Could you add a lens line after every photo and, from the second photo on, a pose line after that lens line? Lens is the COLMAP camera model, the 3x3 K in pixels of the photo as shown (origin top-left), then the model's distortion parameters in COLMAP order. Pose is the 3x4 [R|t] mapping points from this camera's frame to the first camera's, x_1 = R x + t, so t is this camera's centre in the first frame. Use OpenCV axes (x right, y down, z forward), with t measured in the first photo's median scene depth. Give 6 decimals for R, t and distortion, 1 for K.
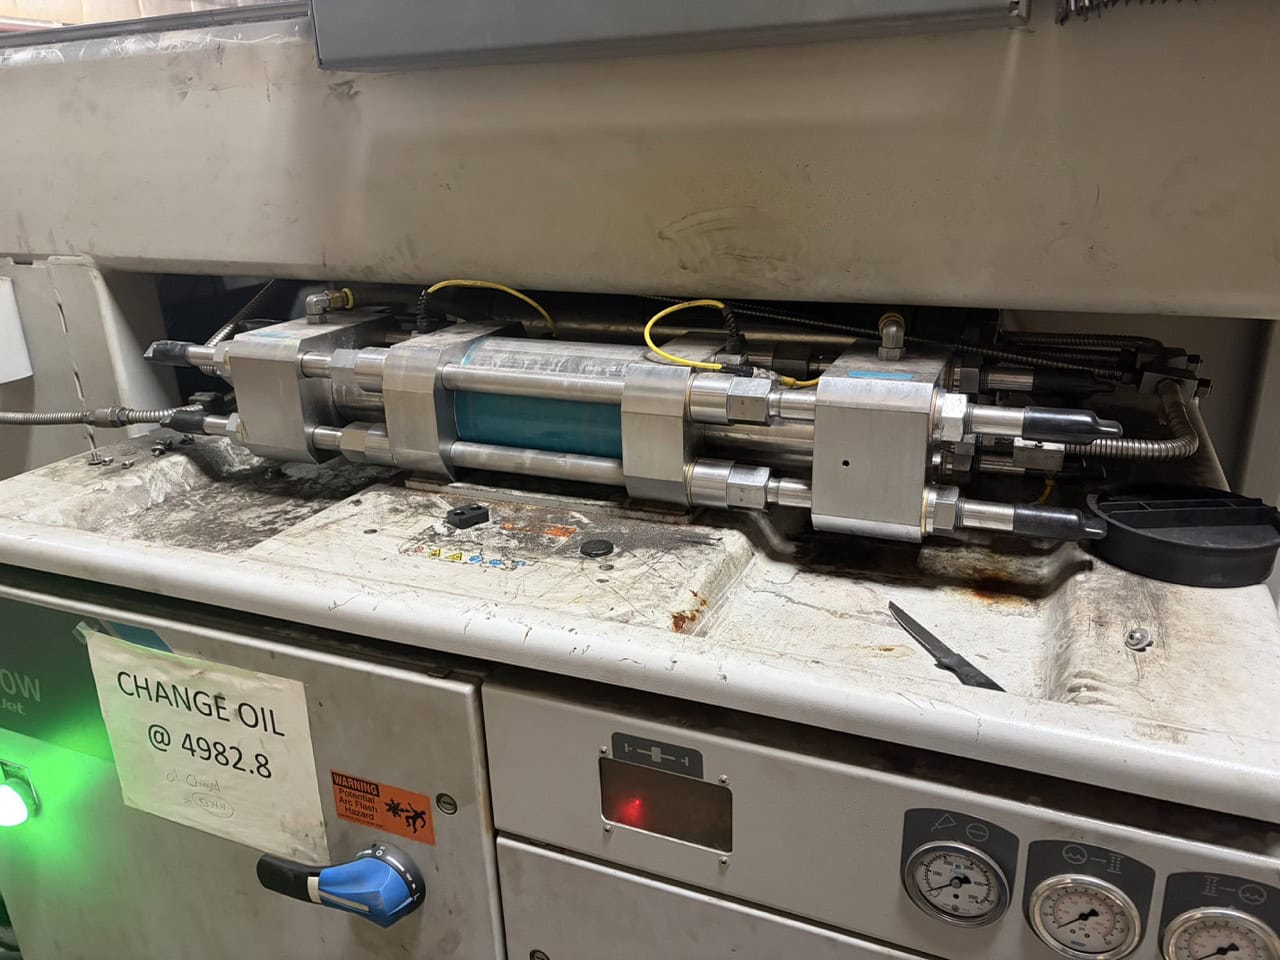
lens RADIAL K [[971.4, 0, 640.0], [0, 971.4, 480.0], [0, 0, 1]] dist [0.048331, -0.064340]
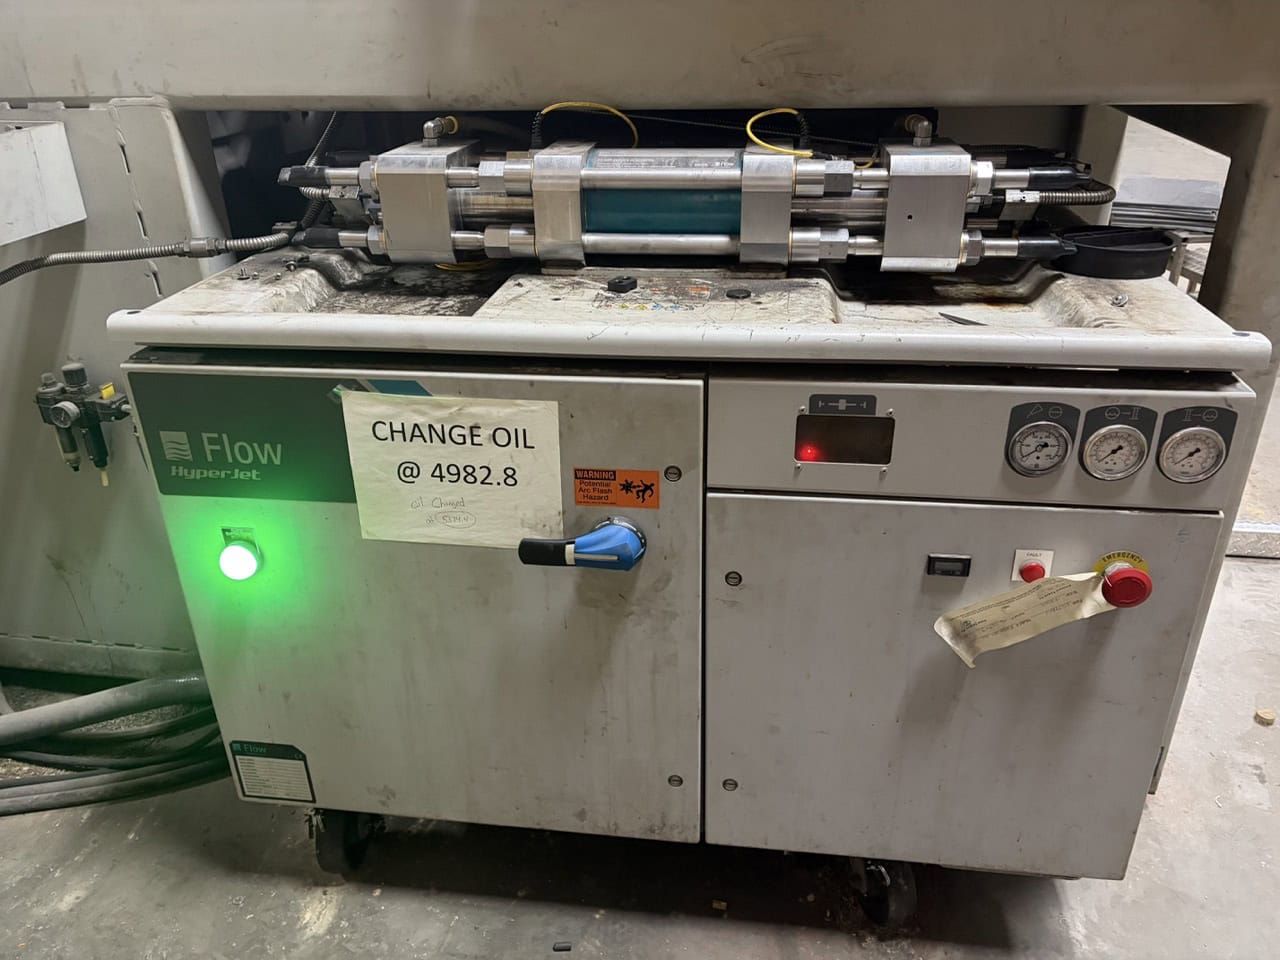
lens RADIAL K [[964.0, 0, 640.2], [0, 964.0, 473.1], [0, 0, 1]] dist [0.055961, -0.070849]
pose [[0.965454, -0.106878, 0.237647, -0.517057], [0.080605, 0.989775, 0.117676, 0.144965], [-0.247794, -0.094455, 0.964197, -0.302915]]
